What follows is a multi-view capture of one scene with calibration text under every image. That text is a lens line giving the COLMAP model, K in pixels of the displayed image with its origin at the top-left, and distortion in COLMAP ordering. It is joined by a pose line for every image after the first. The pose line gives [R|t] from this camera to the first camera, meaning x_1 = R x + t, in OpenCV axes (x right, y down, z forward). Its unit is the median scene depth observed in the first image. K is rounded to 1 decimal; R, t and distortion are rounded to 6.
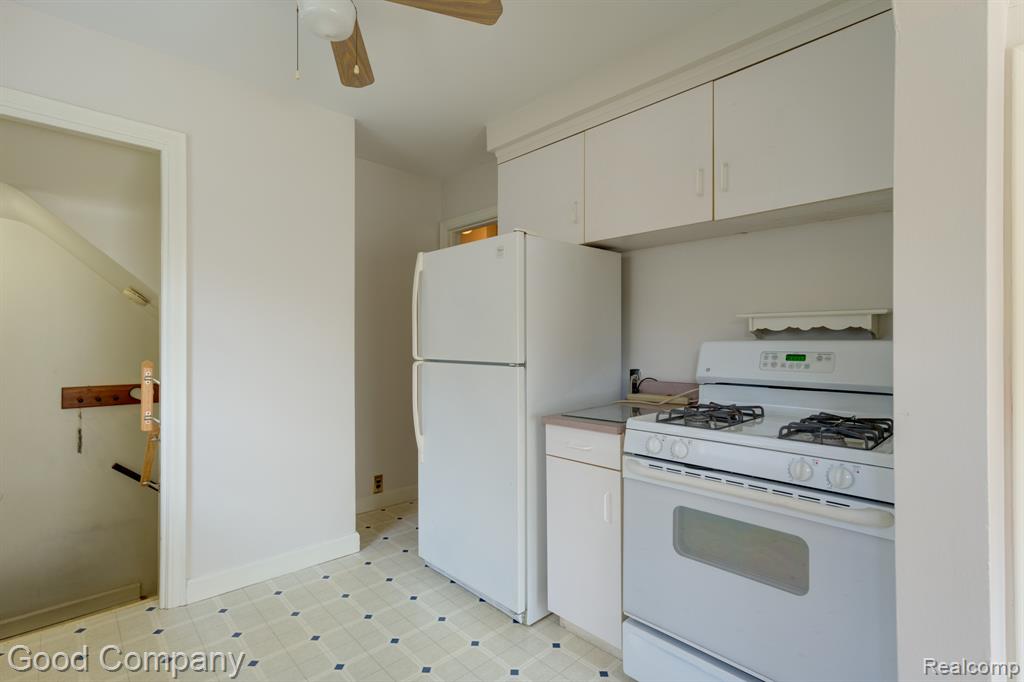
lens RADIAL K [[494.3, 0, 513.0], [0, 494.3, 337.8], [0, 0, 1]] dist [-0.000619, -0.000397]
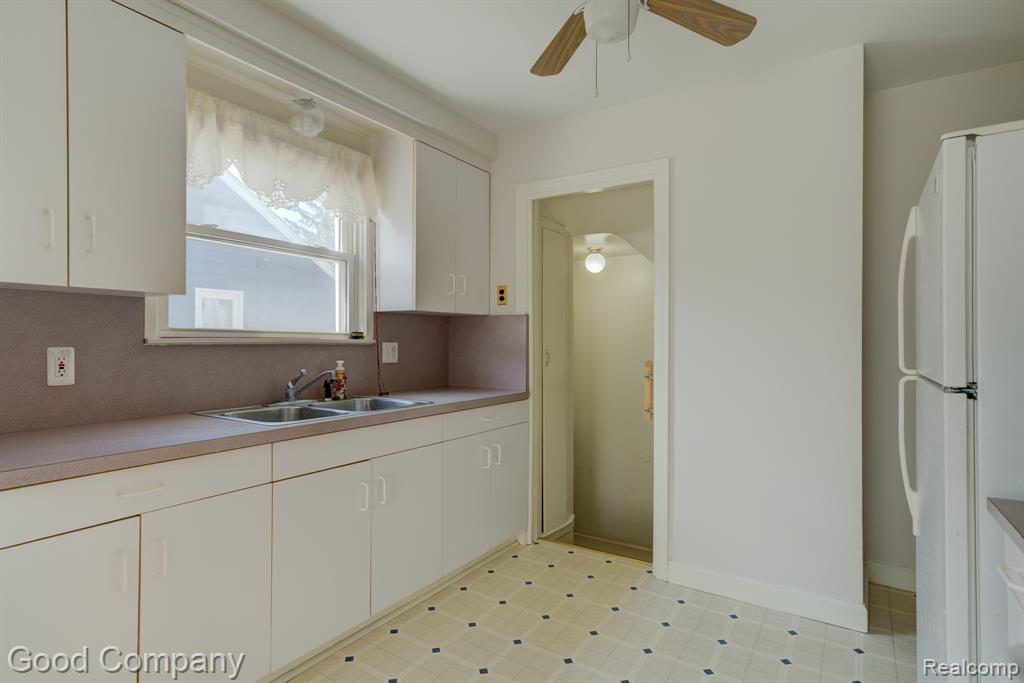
lens RADIAL K [[526.8, 0, 512.5], [0, 526.8, 343.9], [0, 0, 1]] dist [0.002220, 0.000450]
pose [[0.224624, -0.000674, -0.974445, 0.381937], [0.002071, 0.999998, -0.000214, 0.004596], [0.974443, -0.001970, 0.224625, 0.364146]]
